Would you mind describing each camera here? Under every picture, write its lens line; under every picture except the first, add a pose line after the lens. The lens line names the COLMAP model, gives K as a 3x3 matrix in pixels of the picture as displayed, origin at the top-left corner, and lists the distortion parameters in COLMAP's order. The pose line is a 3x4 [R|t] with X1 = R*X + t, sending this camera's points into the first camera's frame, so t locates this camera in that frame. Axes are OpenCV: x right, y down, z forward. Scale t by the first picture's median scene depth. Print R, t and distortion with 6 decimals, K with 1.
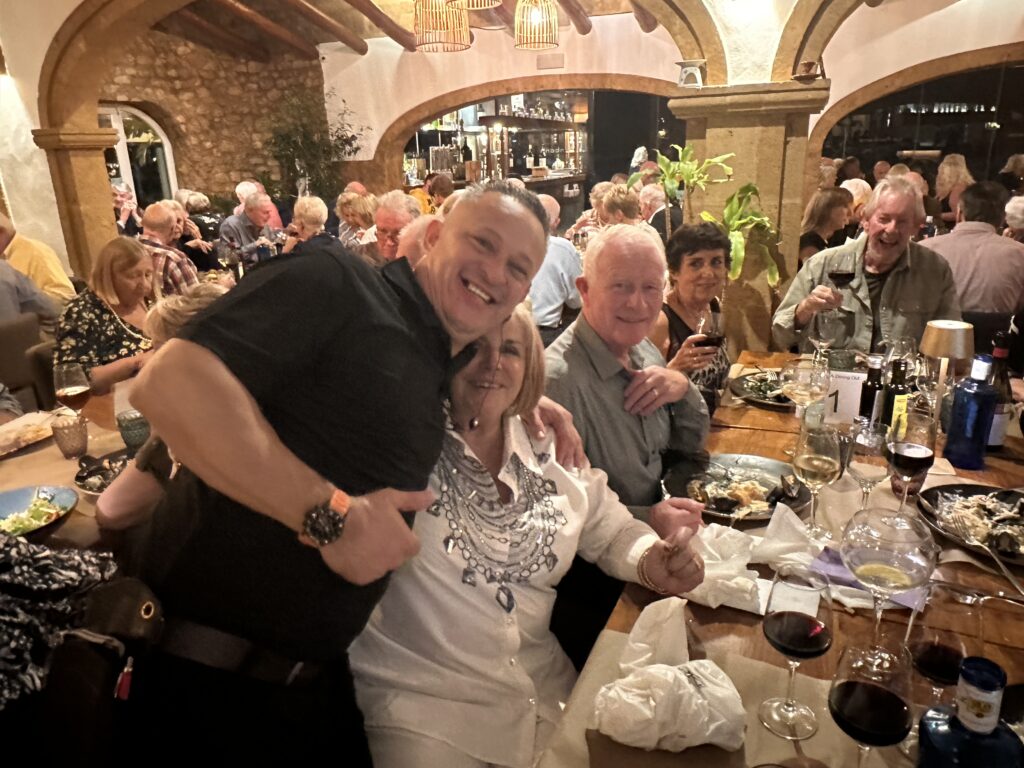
lens RADIAL K [[711.6, 0, 516.0], [0, 711.6, 385.5], [0, 0, 1]] dist [0.002568, -0.001229]
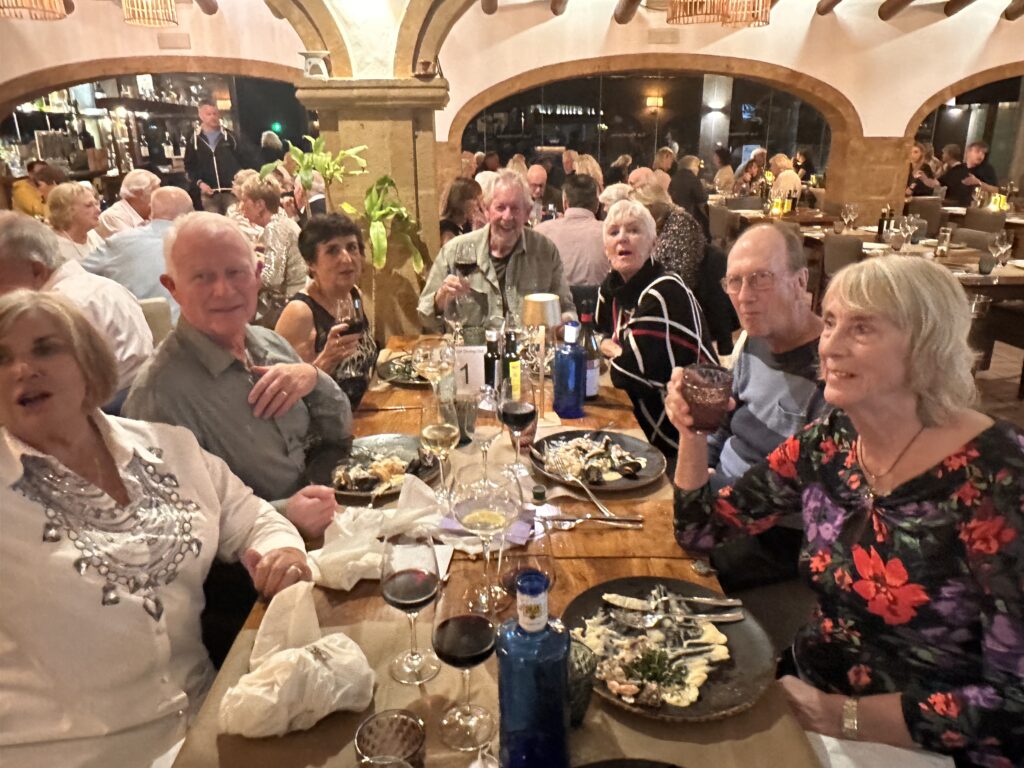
lens RADIAL K [[711.6, 0, 516.0], [0, 711.6, 385.5], [0, 0, 1]] dist [0.002568, -0.001229]
pose [[0.903198, -0.119089, 0.412372, 0.045131], [0.114787, 0.992763, 0.035288, 0.007091], [-0.413590, 0.015463, 0.910332, -0.023908]]
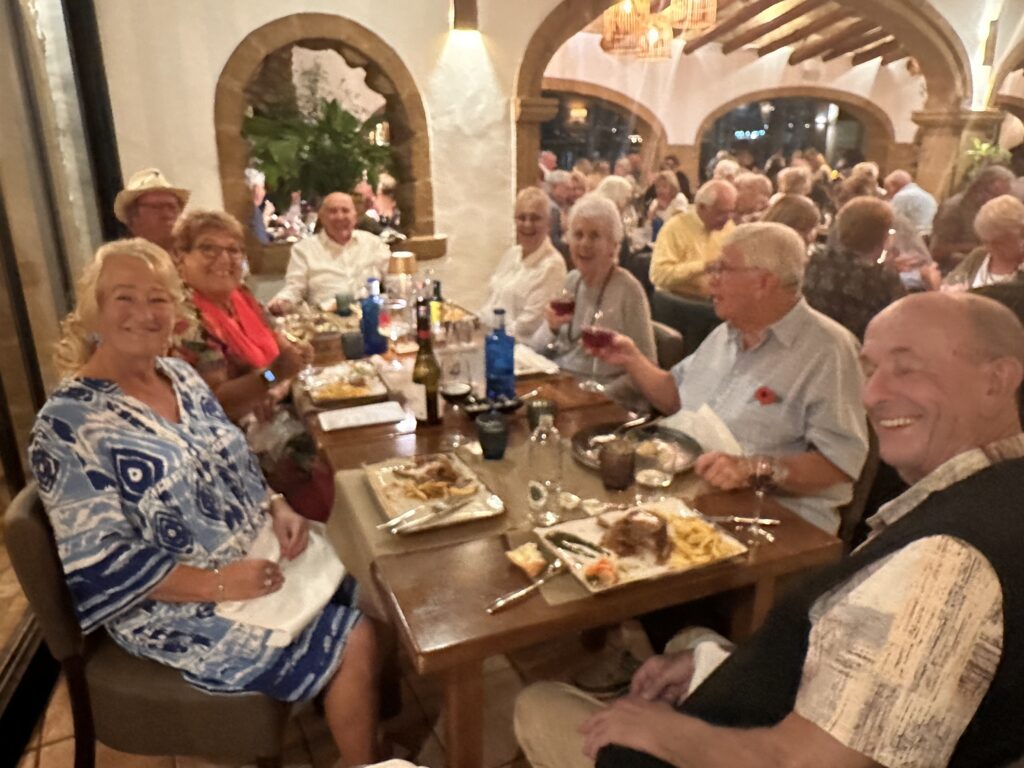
lens RADIAL K [[711.6, 0, 516.0], [0, 711.6, 385.5], [0, 0, 1]] dist [0.002568, -0.001229]
pose [[0.659300, -0.215072, 0.720464, -2.718688], [0.217591, 0.971791, 0.090979, -0.172698], [-0.719707, 0.096784, 0.687499, 0.811820]]
